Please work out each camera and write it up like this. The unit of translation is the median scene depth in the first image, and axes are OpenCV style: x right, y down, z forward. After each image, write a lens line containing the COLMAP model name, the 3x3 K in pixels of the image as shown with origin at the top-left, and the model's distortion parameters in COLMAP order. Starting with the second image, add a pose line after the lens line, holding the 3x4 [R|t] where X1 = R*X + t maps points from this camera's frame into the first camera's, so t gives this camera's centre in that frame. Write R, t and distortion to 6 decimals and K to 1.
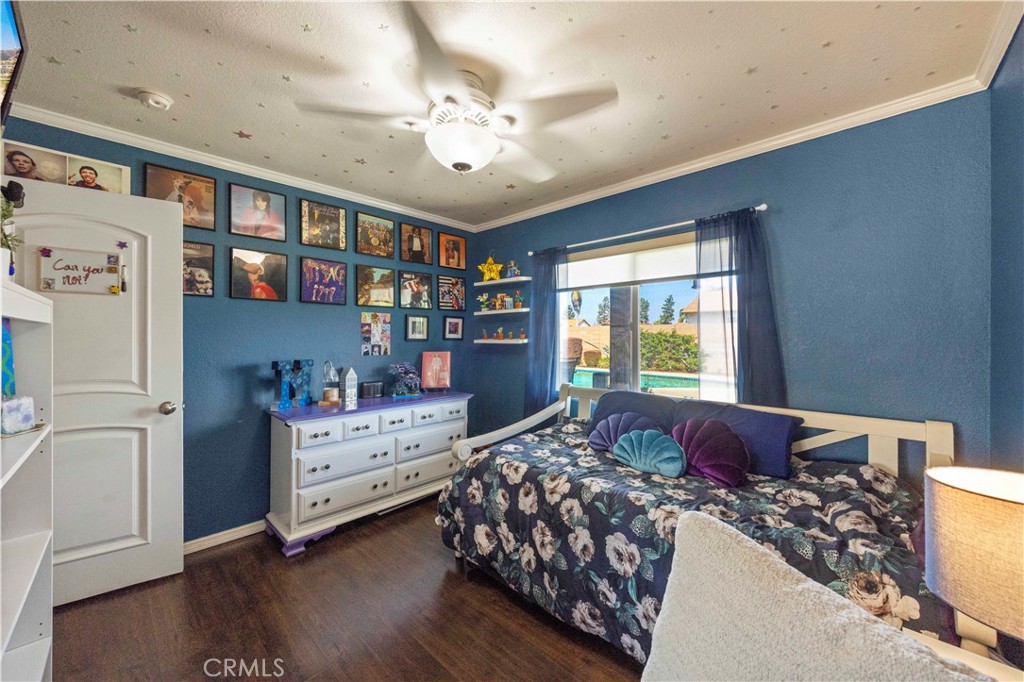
lens RADIAL K [[371.3, 0, 512.0], [0, 371.3, 341.0], [0, 0, 1]] dist [-0.001341, -0.000094]
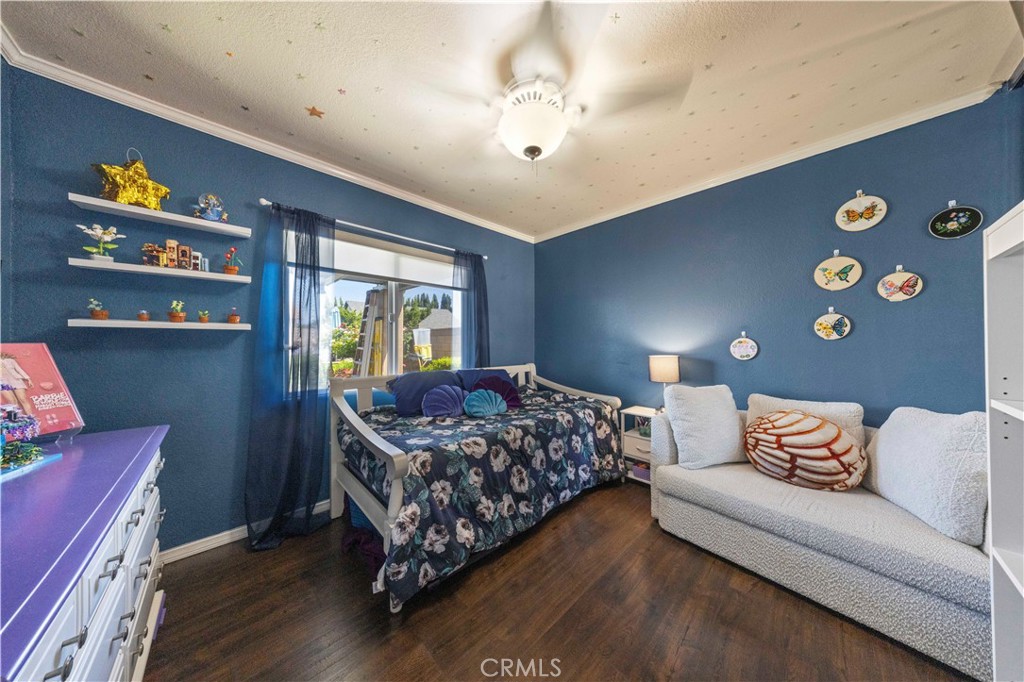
lens RADIAL K [[299.4, 0, 518.3], [0, 299.4, 340.1], [0, 0, 1]] dist [-0.000088, -0.000029]
pose [[0.049168, 0.008858, 0.998751, -0.838087], [0.011748, 0.999886, -0.009446, 0.062505], [-0.998721, 0.012198, 0.049058, 0.840442]]
